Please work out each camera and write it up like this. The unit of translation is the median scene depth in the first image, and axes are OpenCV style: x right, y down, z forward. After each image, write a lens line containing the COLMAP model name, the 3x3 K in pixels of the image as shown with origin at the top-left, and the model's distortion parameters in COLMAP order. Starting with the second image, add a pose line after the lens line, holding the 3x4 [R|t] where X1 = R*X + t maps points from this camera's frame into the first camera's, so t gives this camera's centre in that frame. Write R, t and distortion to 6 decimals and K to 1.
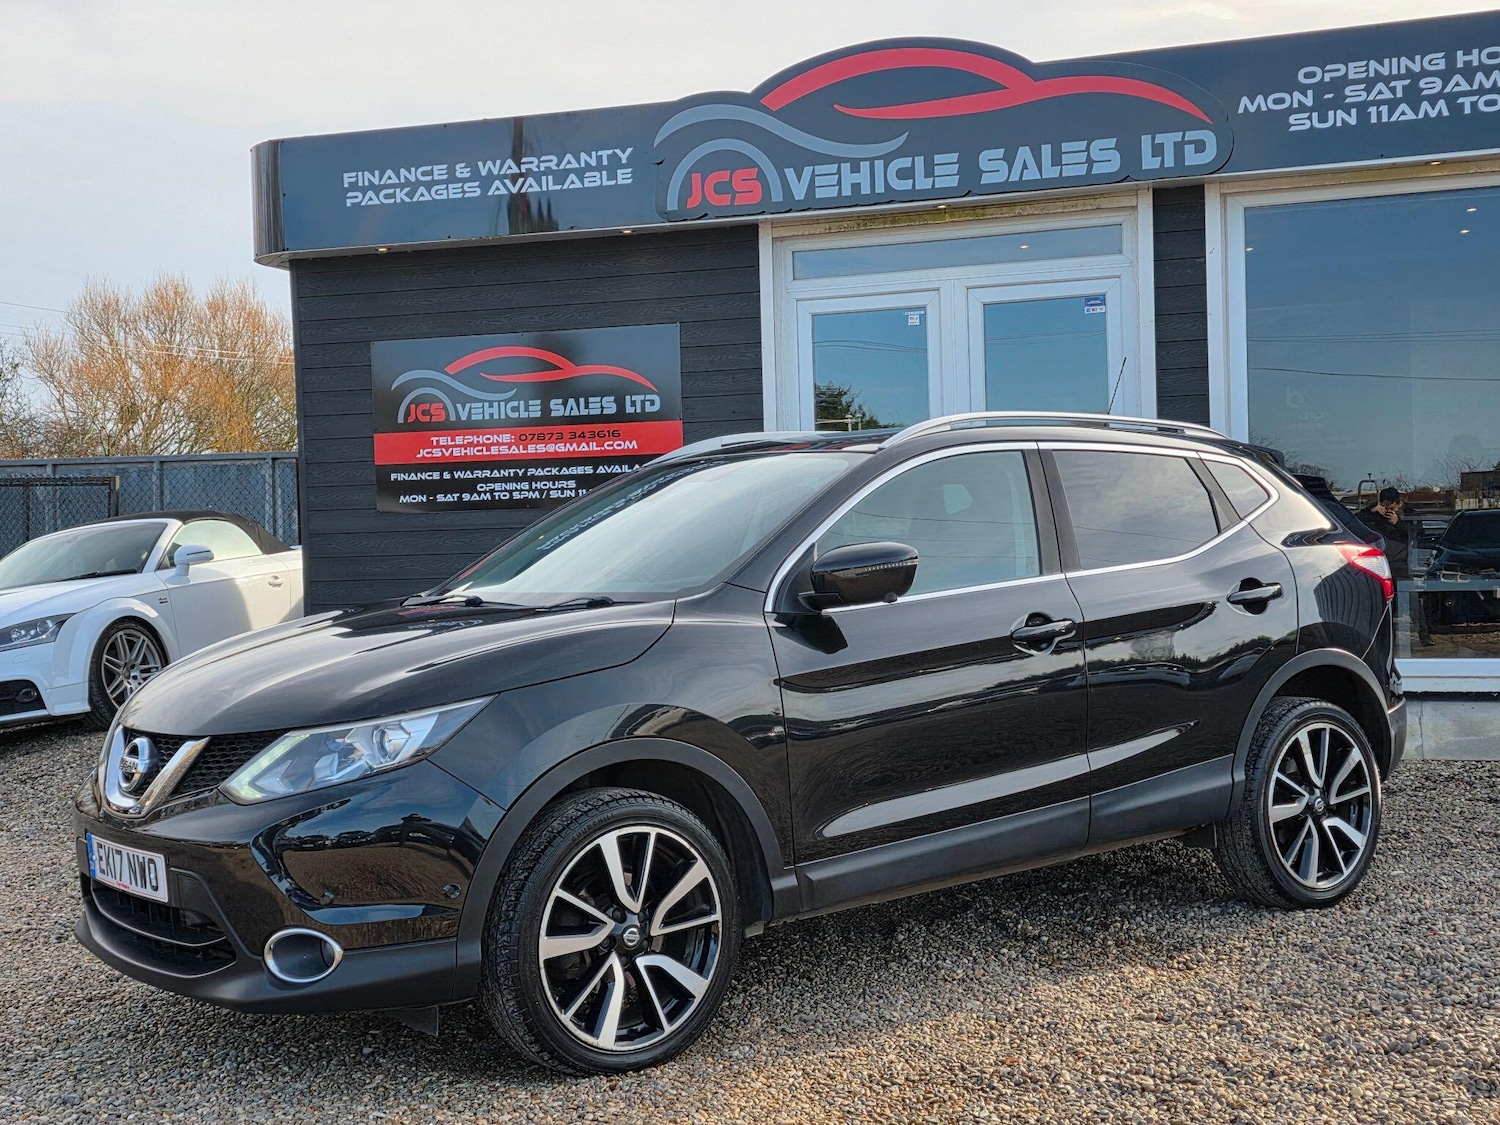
lens RADIAL K [[1918.4, 0, 754.6], [0, 1918.4, 555.7], [0, 0, 1]] dist [0.145713, -0.313017]
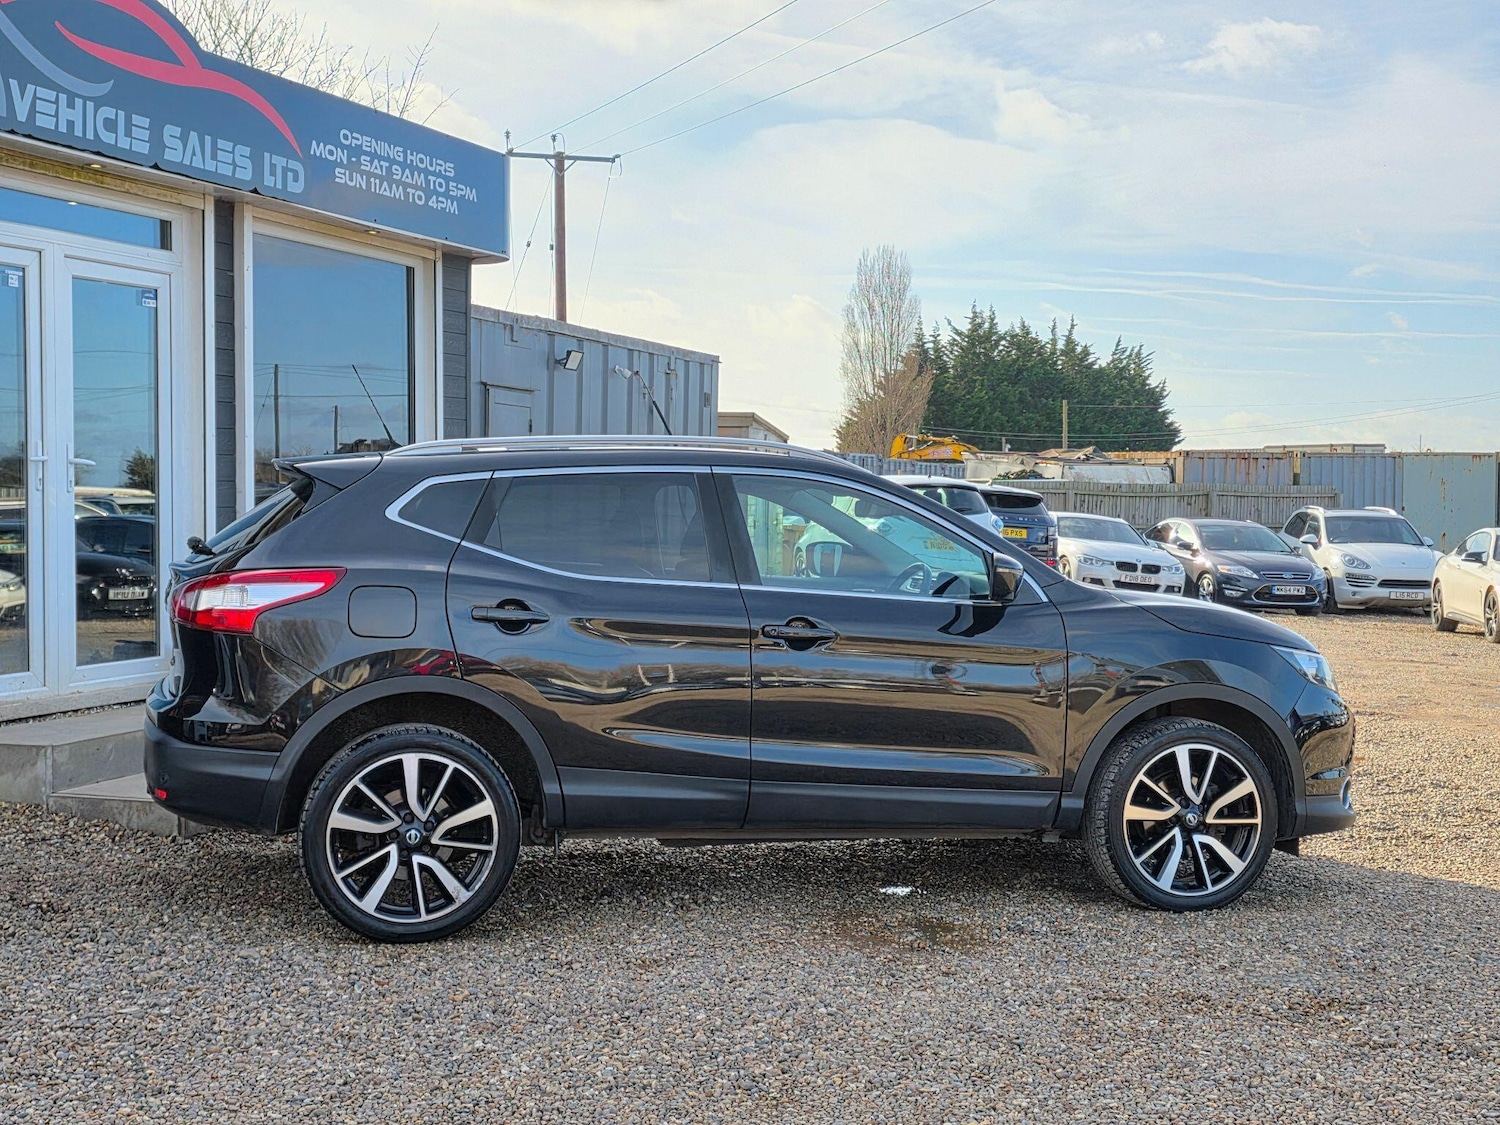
lens RADIAL K [[1967.0, 0, 797.2], [0, 1967.0, 562.8], [0, 0, 1]] dist [0.119597, -0.273300]
pose [[0.024004, -0.005247, 0.999698, -0.818462], [0.008182, 0.999954, 0.005052, 0.000546], [-0.999678, 0.008059, 0.024046, 0.656895]]
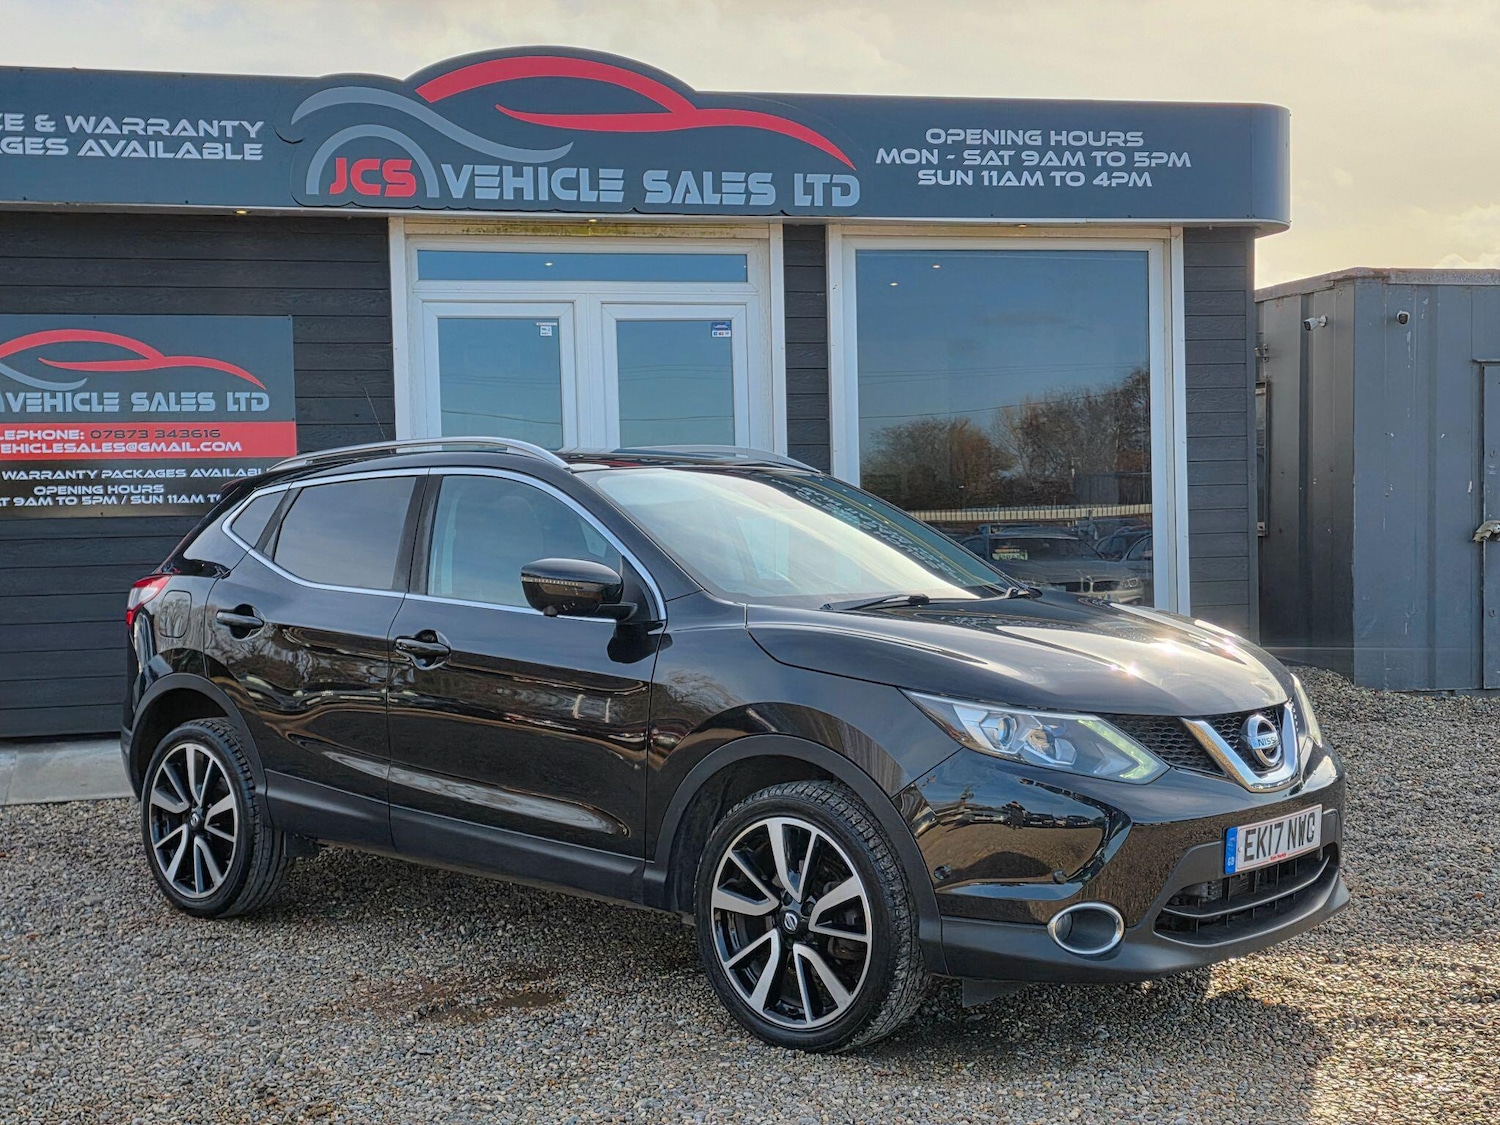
lens RADIAL K [[1957.5, 0, 758.1], [0, 1957.5, 578.4], [0, 0, 1]] dist [0.146296, -0.325727]
pose [[0.852404, -0.003745, 0.522870, -0.367740], [0.006181, 0.999977, -0.002913, 0.009285], [-0.522847, 0.005715, 0.852407, 0.081415]]
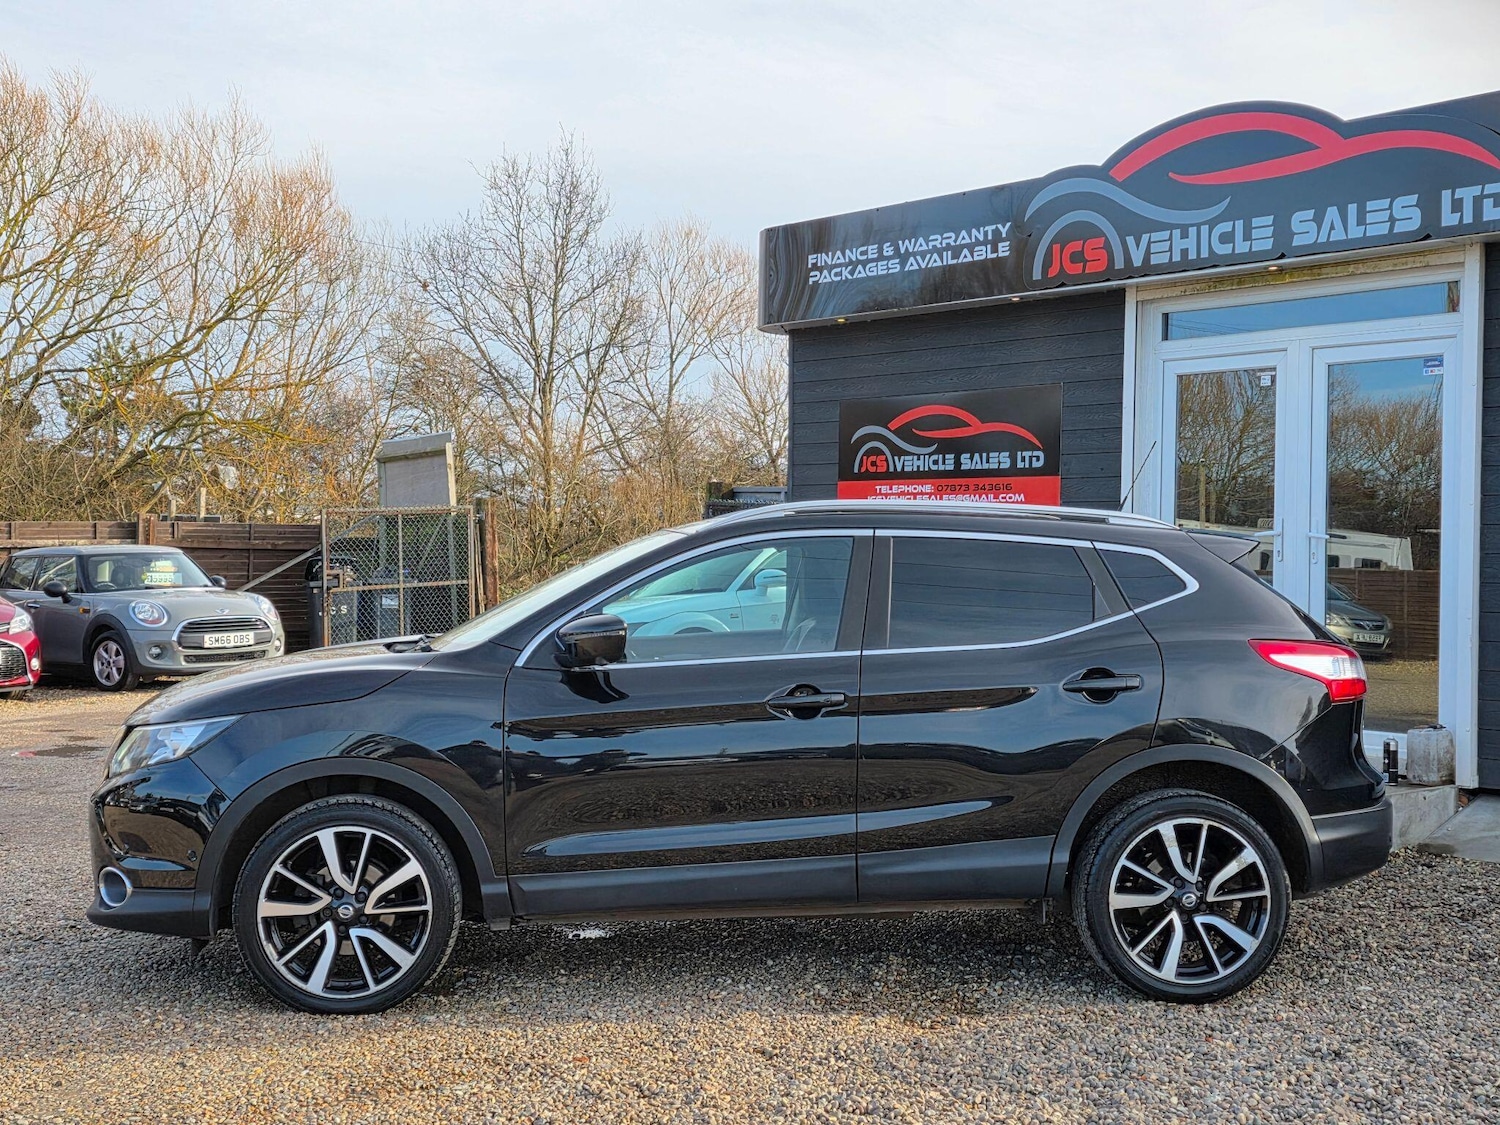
lens RADIAL K [[1910.5, 0, 750.0], [0, 1910.5, 562.5], [0, 0, 1]] dist [0.210770, -0.640598]
pose [[0.845530, 0.046265, -0.531919, 0.405932], [-0.046219, 0.998841, 0.013409, -0.031627], [0.531924, 0.013247, 0.846689, 0.021067]]
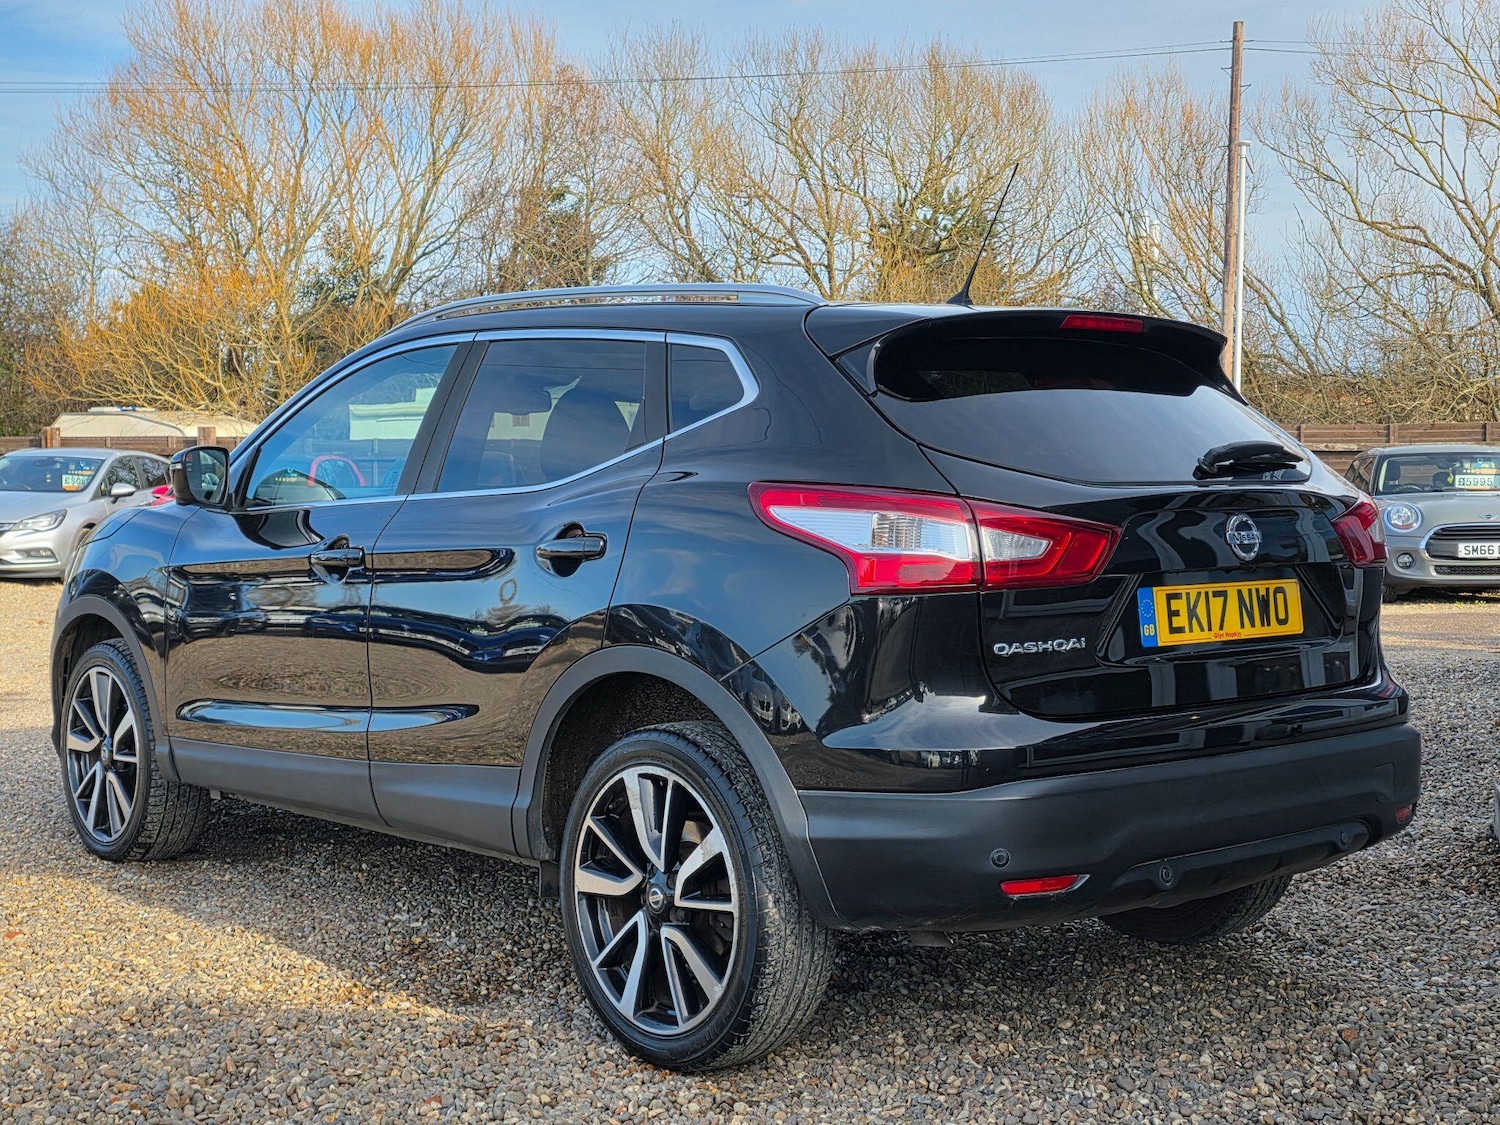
lens RADIAL K [[1923.1, 0, 765.6], [0, 1923.1, 563.0], [0, 0, 1]] dist [0.179805, -0.508172]
pose [[0.065385, 0.085797, -0.994165, 0.587875], [-0.019258, 0.996220, 0.084708, -0.020843], [0.997674, 0.013607, 0.066790, 0.646781]]
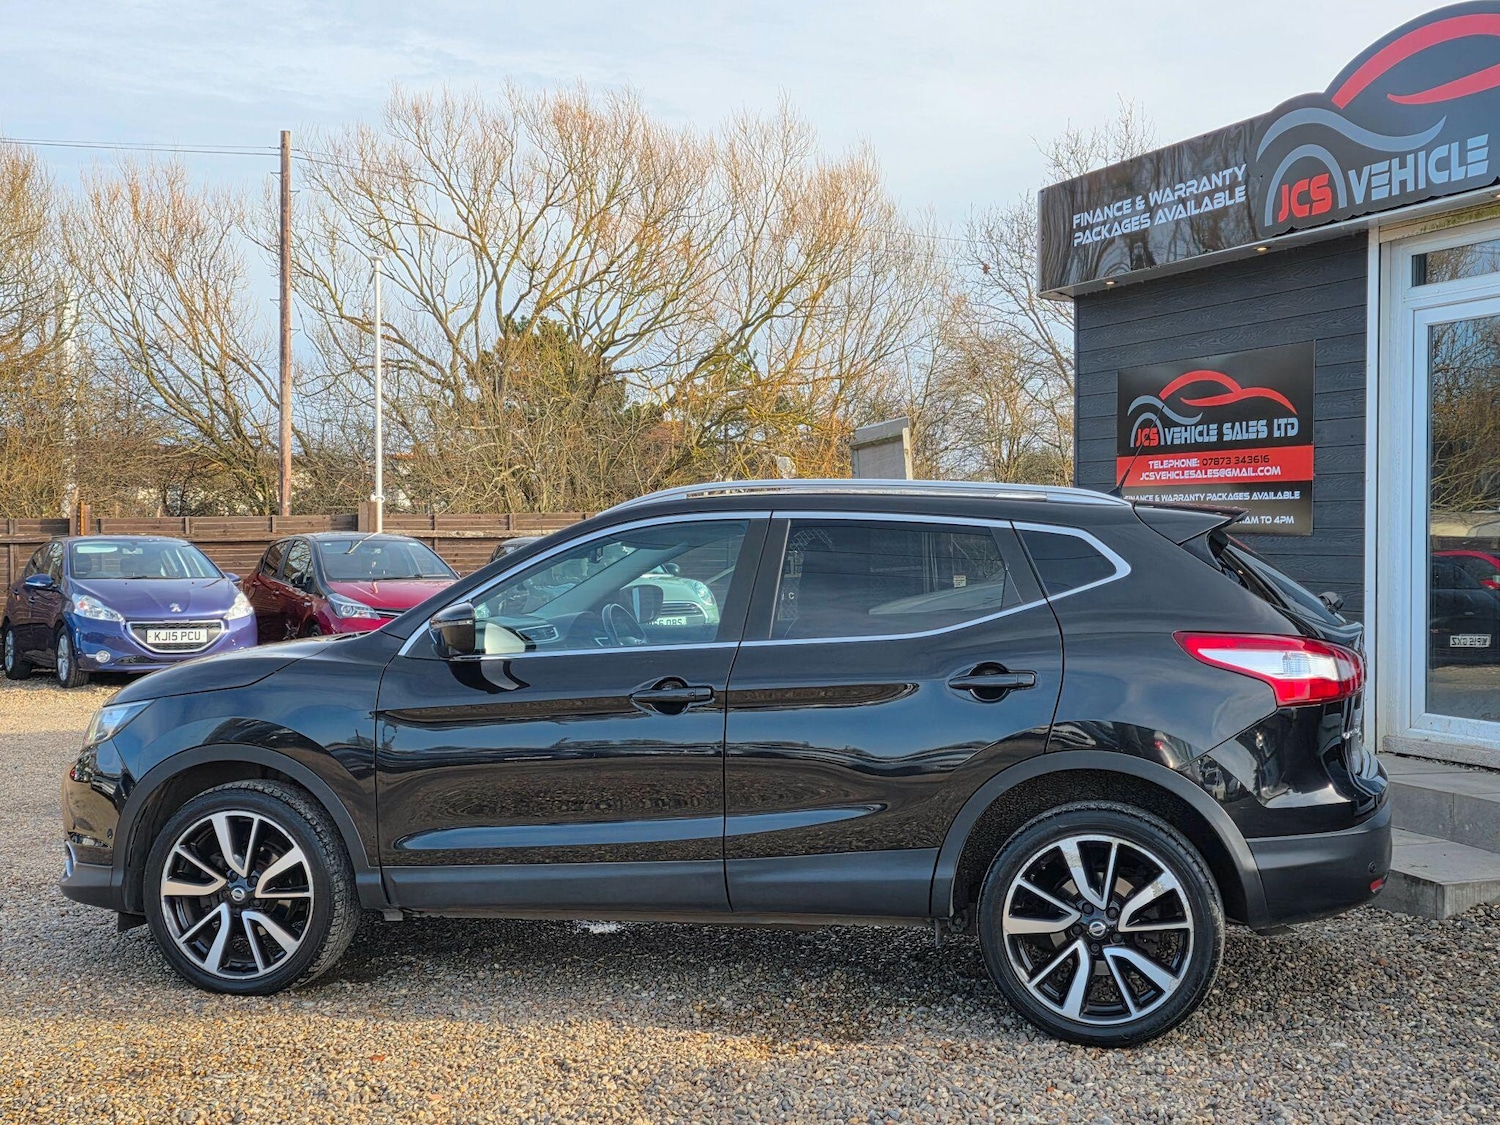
lens RADIAL K [[1918.4, 0, 754.6], [0, 1918.4, 555.7], [0, 0, 1]] dist [0.145713, -0.313017]
pose [[0.619102, 0.042642, -0.784152, 0.570277], [-0.029442, 0.999083, 0.031086, -0.040945], [0.784759, 0.003842, 0.619790, 0.218472]]
